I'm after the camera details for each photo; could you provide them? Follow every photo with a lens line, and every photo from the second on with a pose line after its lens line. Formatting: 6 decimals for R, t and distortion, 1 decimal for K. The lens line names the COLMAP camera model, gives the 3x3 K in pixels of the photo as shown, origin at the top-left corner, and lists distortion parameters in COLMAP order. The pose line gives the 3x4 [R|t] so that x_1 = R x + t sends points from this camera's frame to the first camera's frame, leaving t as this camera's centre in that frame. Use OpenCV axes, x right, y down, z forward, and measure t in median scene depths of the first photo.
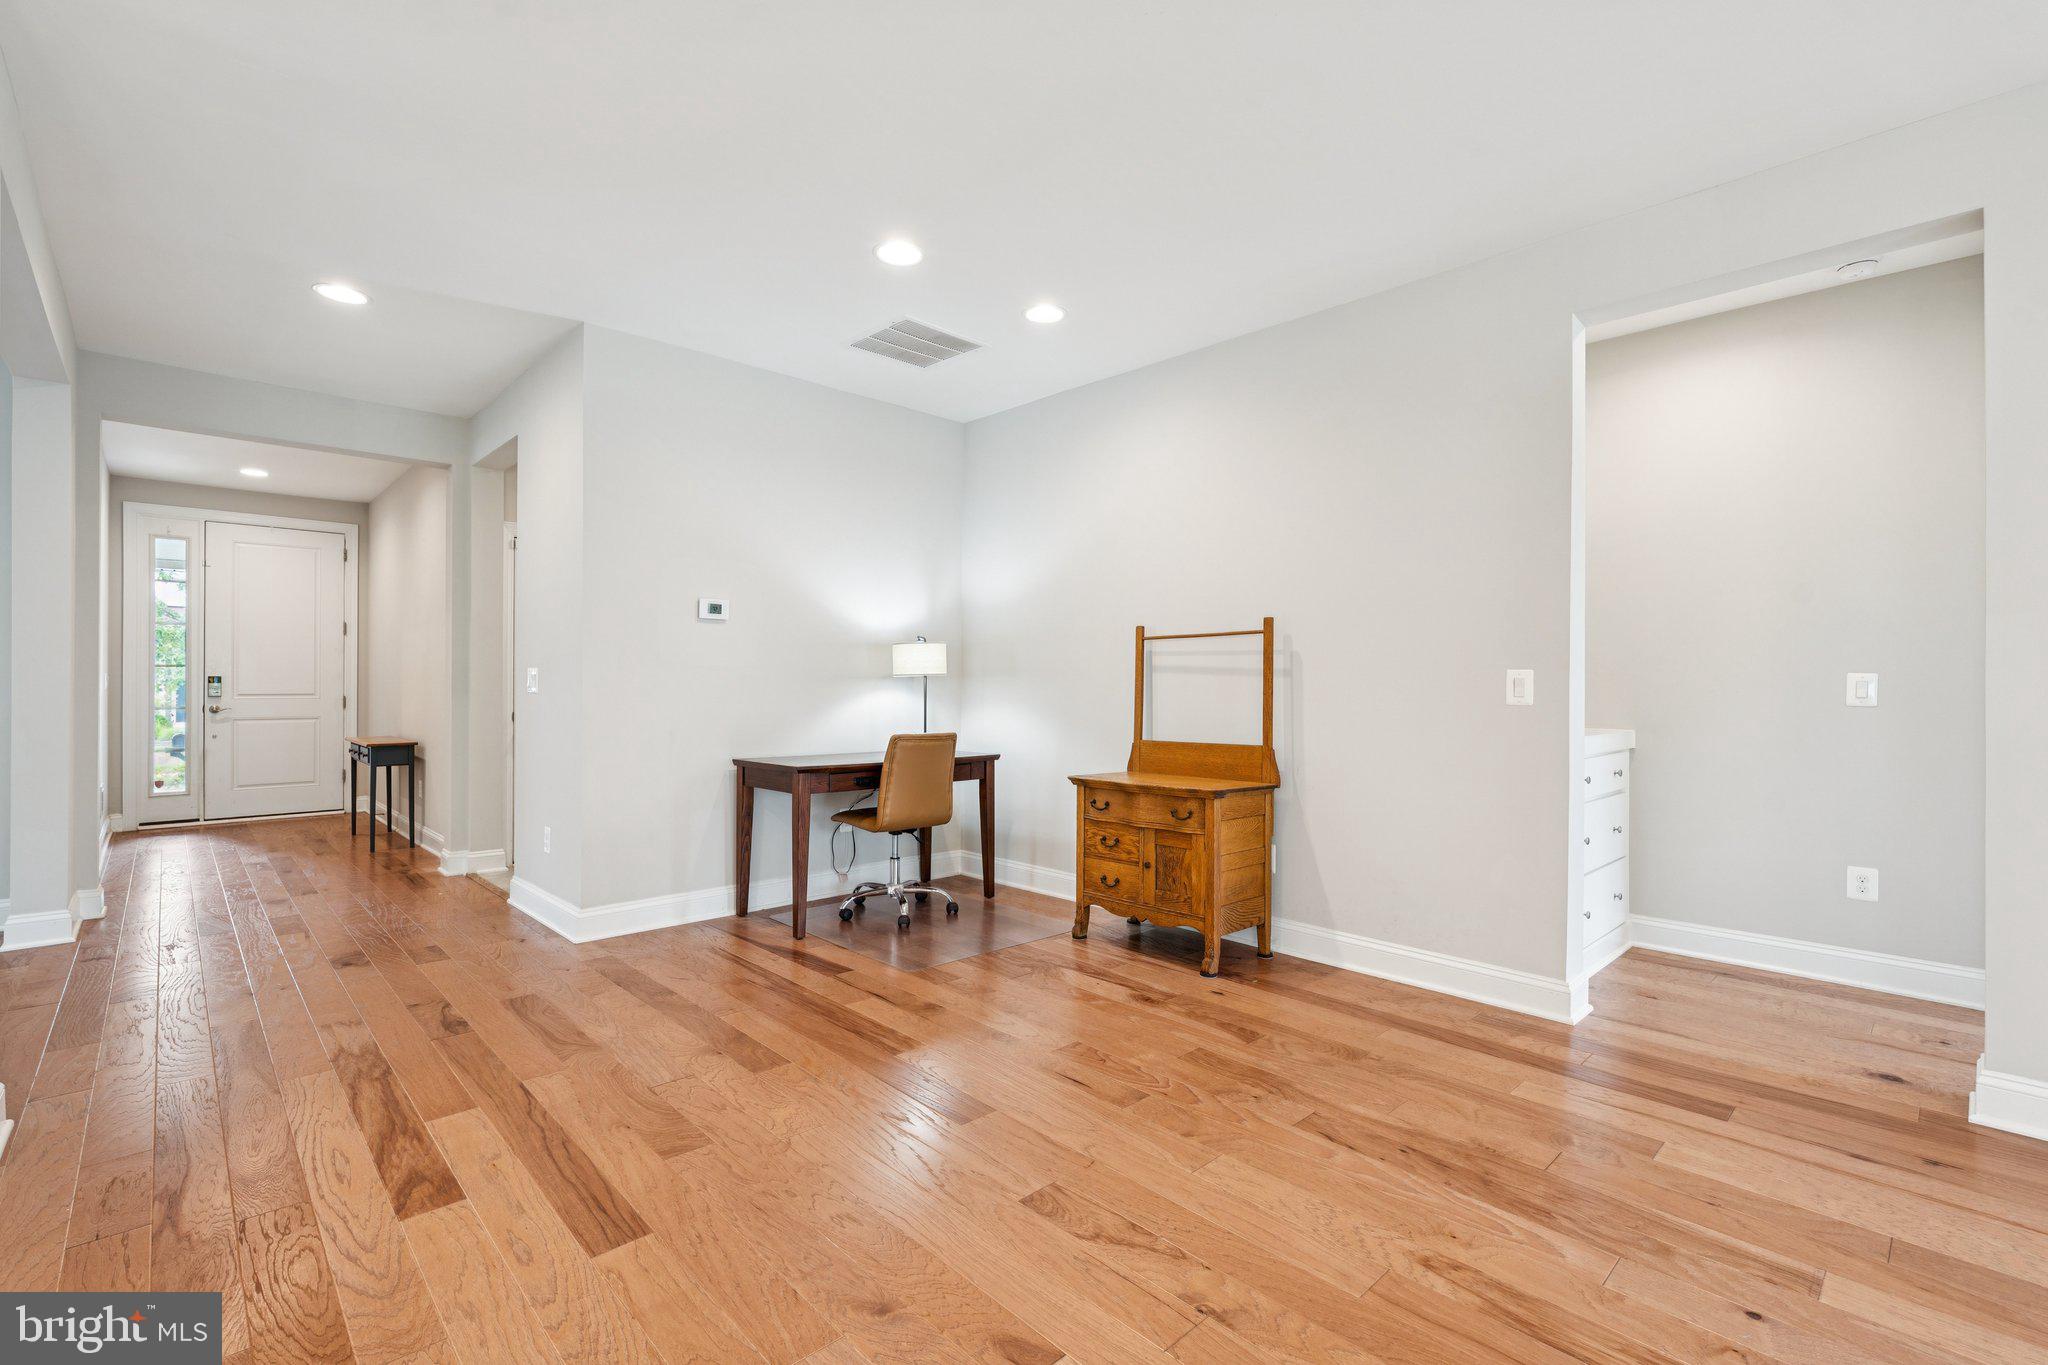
lens RADIAL K [[903.2, 0, 1018.5], [0, 903.2, 681.7], [0, 0, 1]] dist [-0.003336, -0.000363]
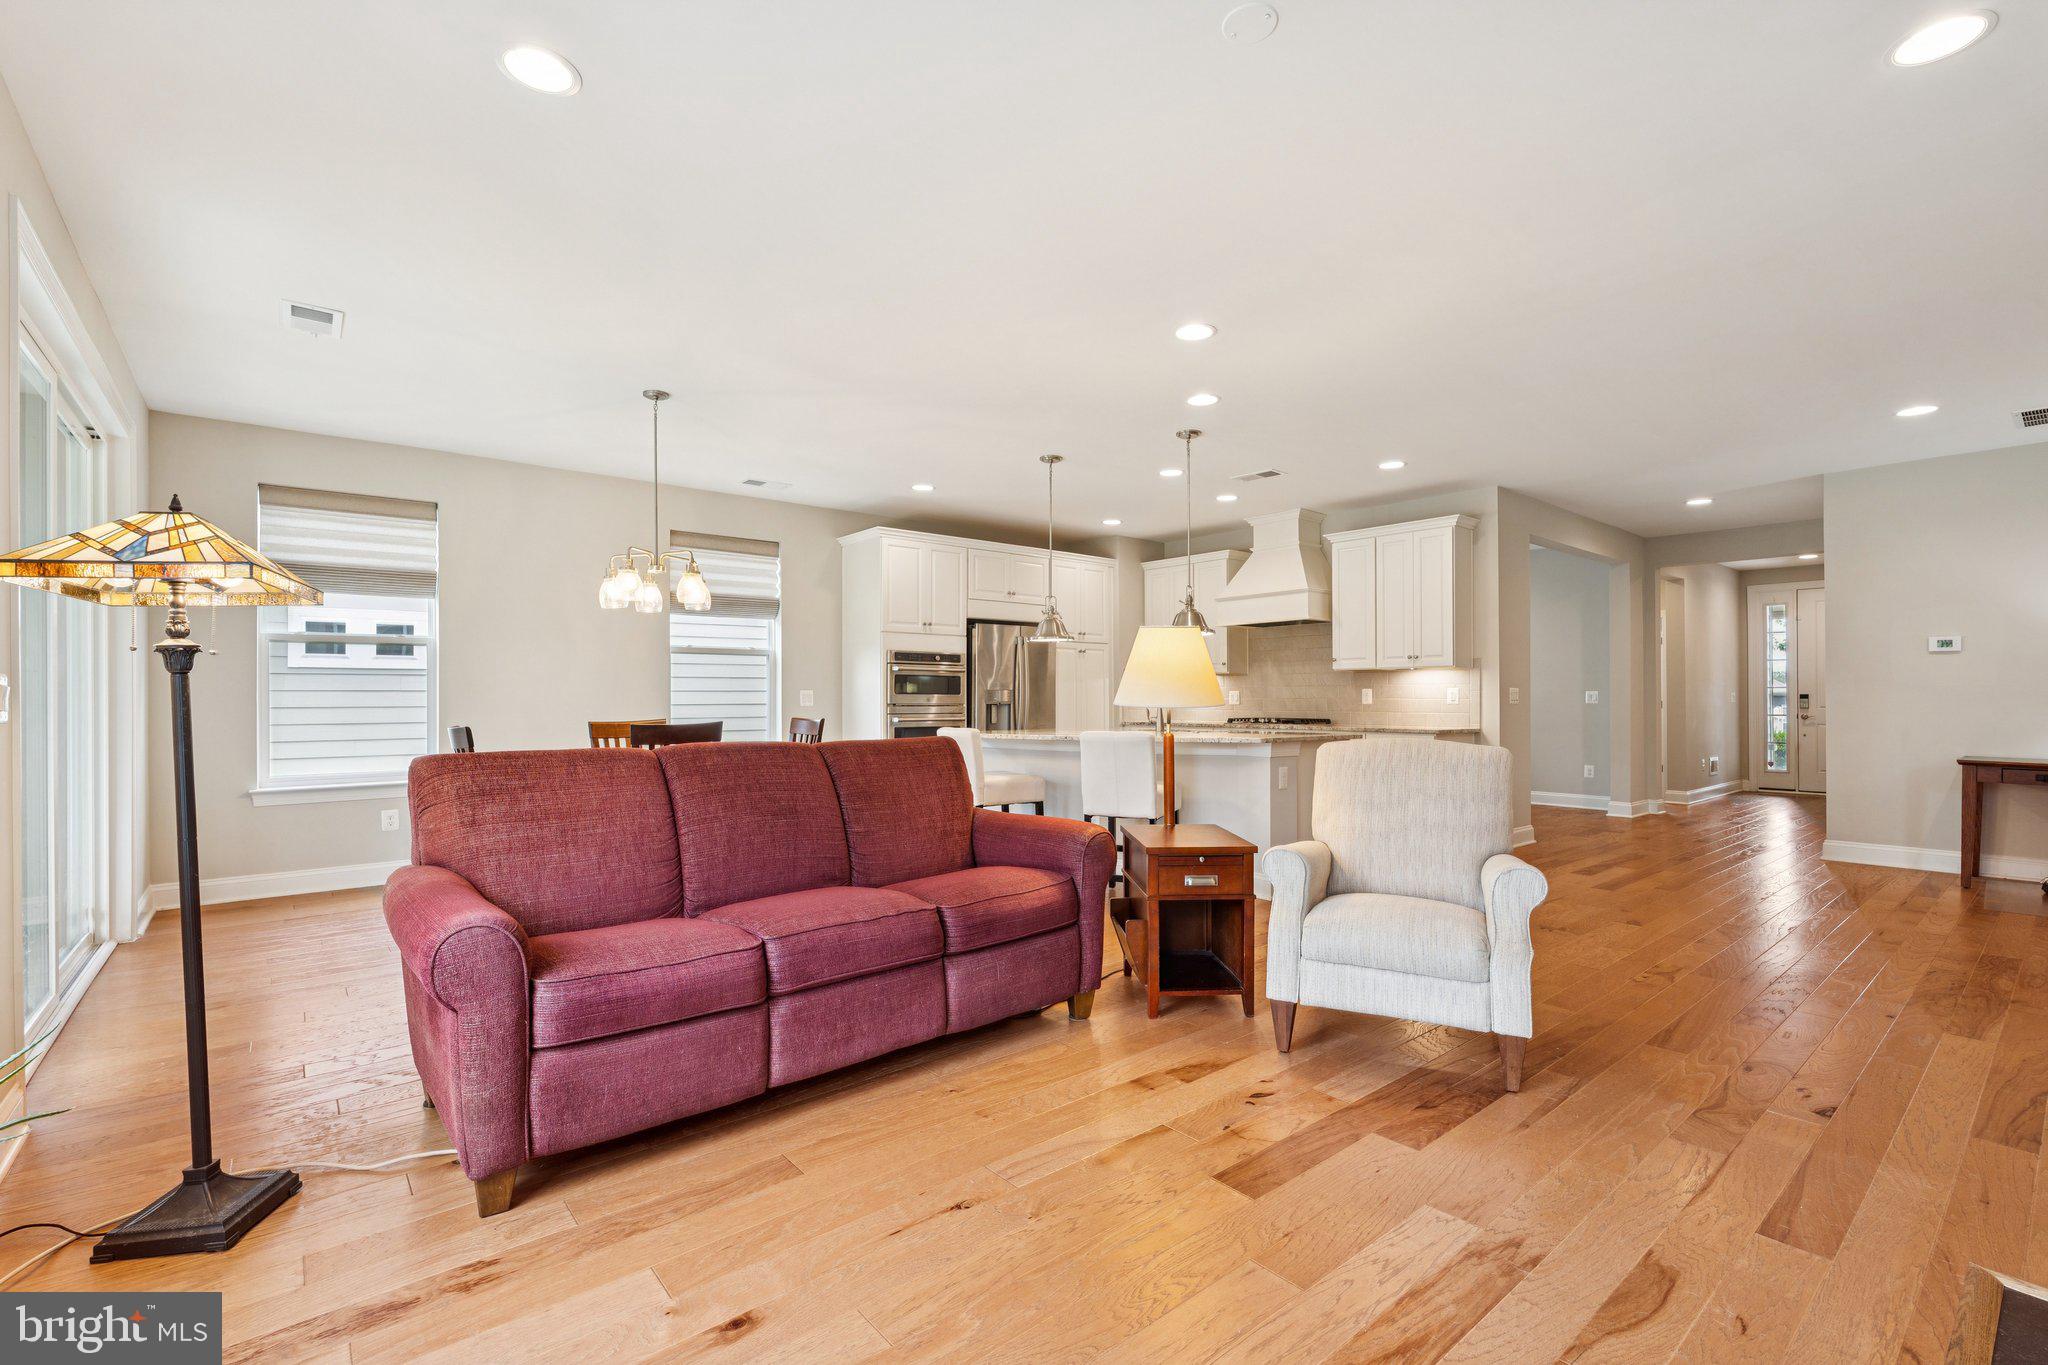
lens RADIAL K [[897.1, 0, 1028.2], [0, 897.1, 696.2], [0, 0, 1]] dist [-0.002299, -0.000341]
pose [[-0.064777, -0.007074, -0.997875, 1.070953], [0.006183, 0.999953, -0.007490, 0.000402], [0.997881, -0.006655, -0.064730, -0.283042]]
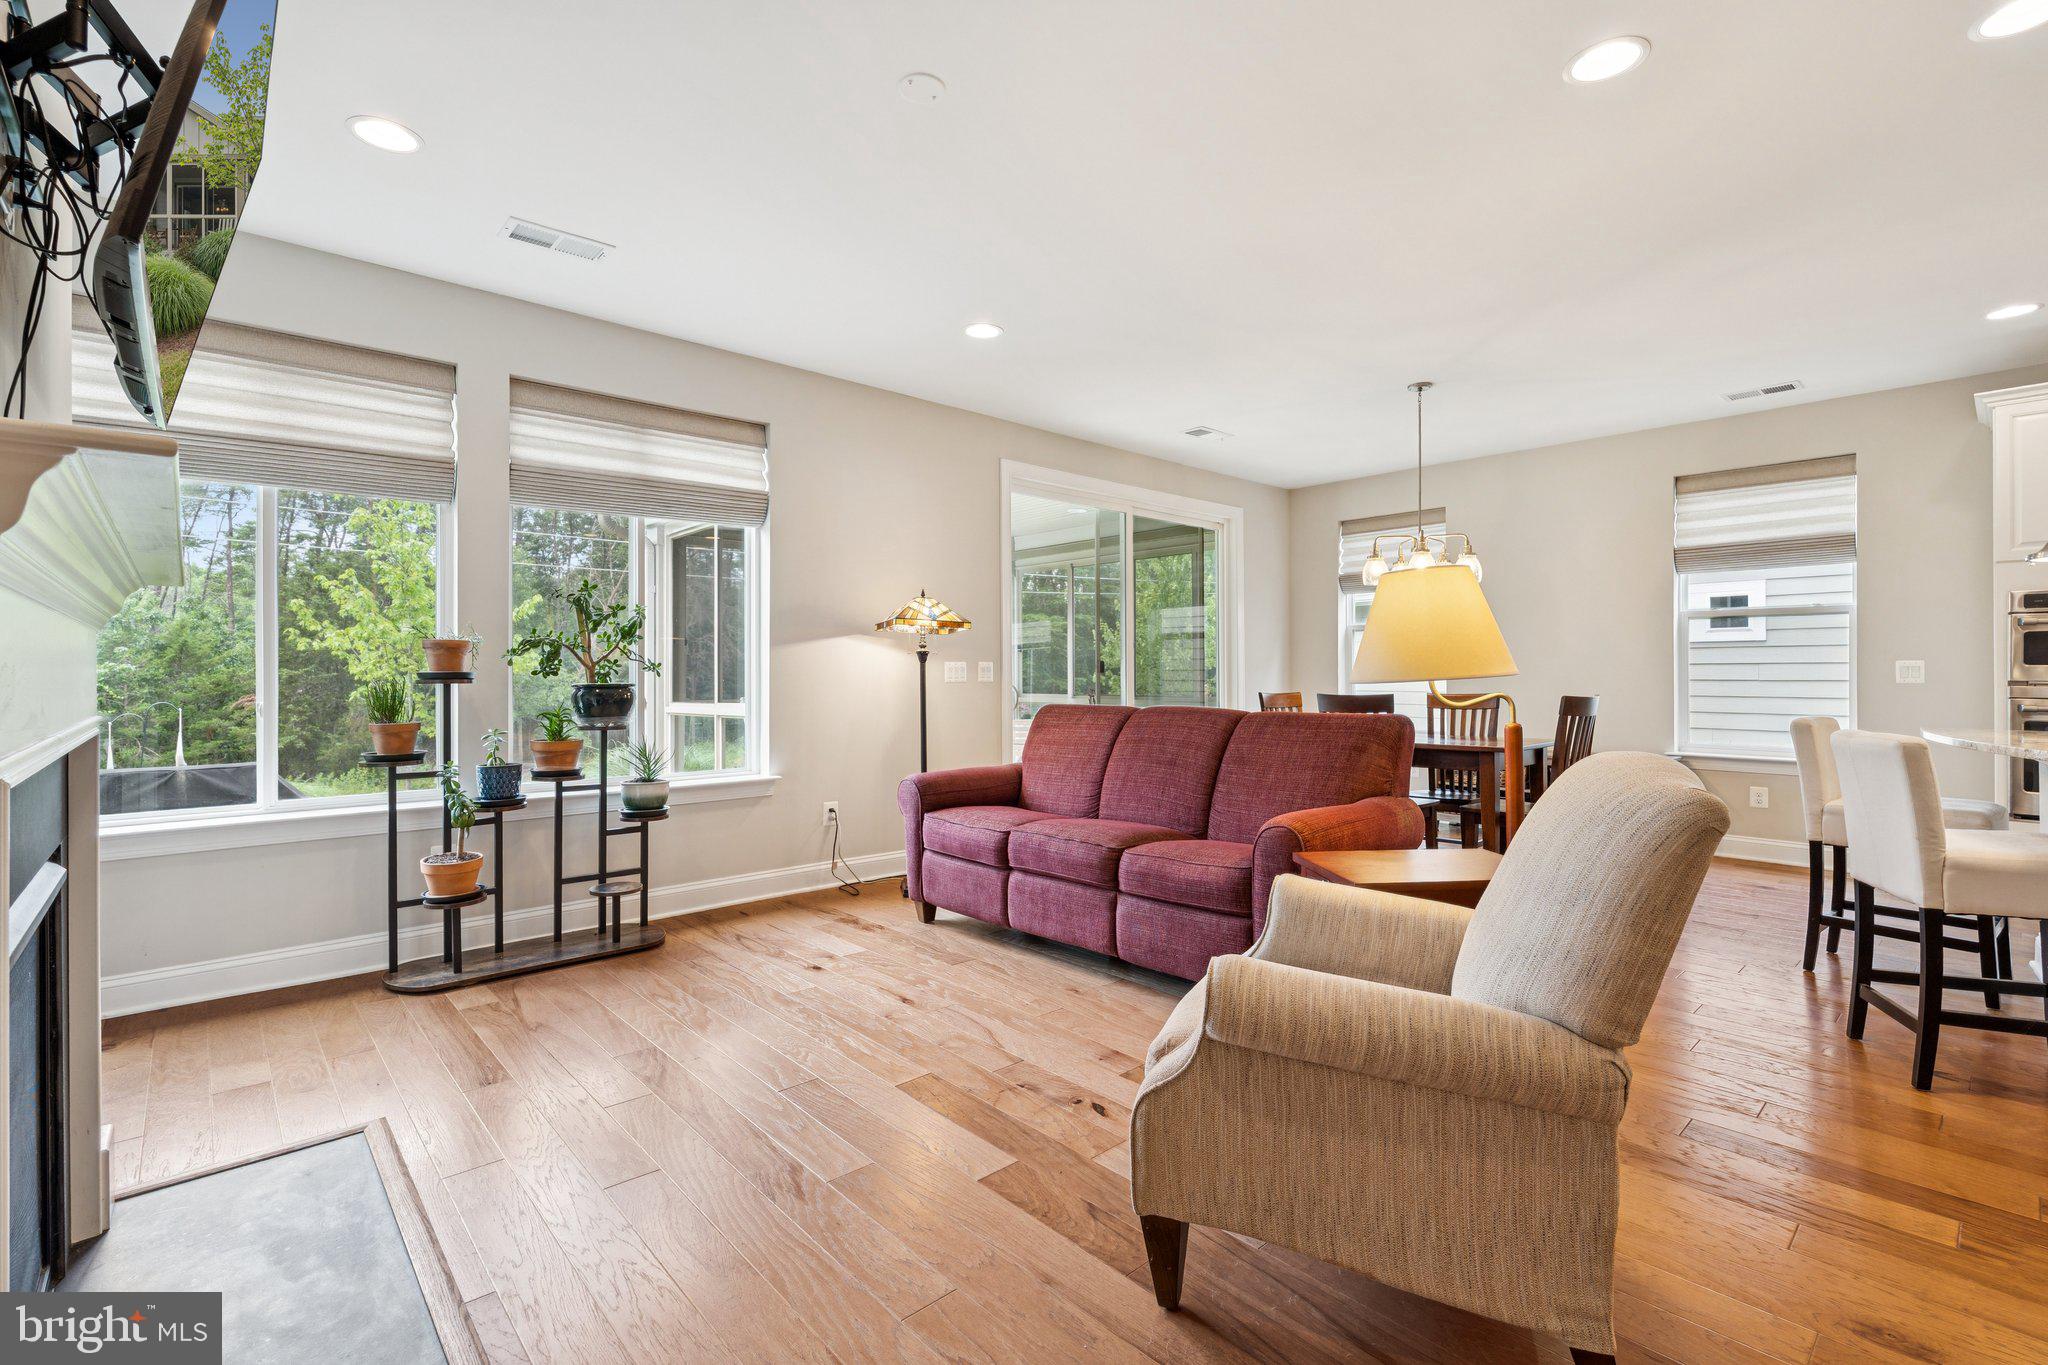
lens RADIAL K [[918.2, 0, 1025.8], [0, 918.2, 664.0], [0, 0, 1]] dist [0.000300, -0.000387]
pose [[-0.999837, -0.004336, 0.017537, 0.517658], [-0.004597, 0.999879, -0.014849, 0.001381], [-0.017471, -0.014927, -0.999736, 0.369303]]
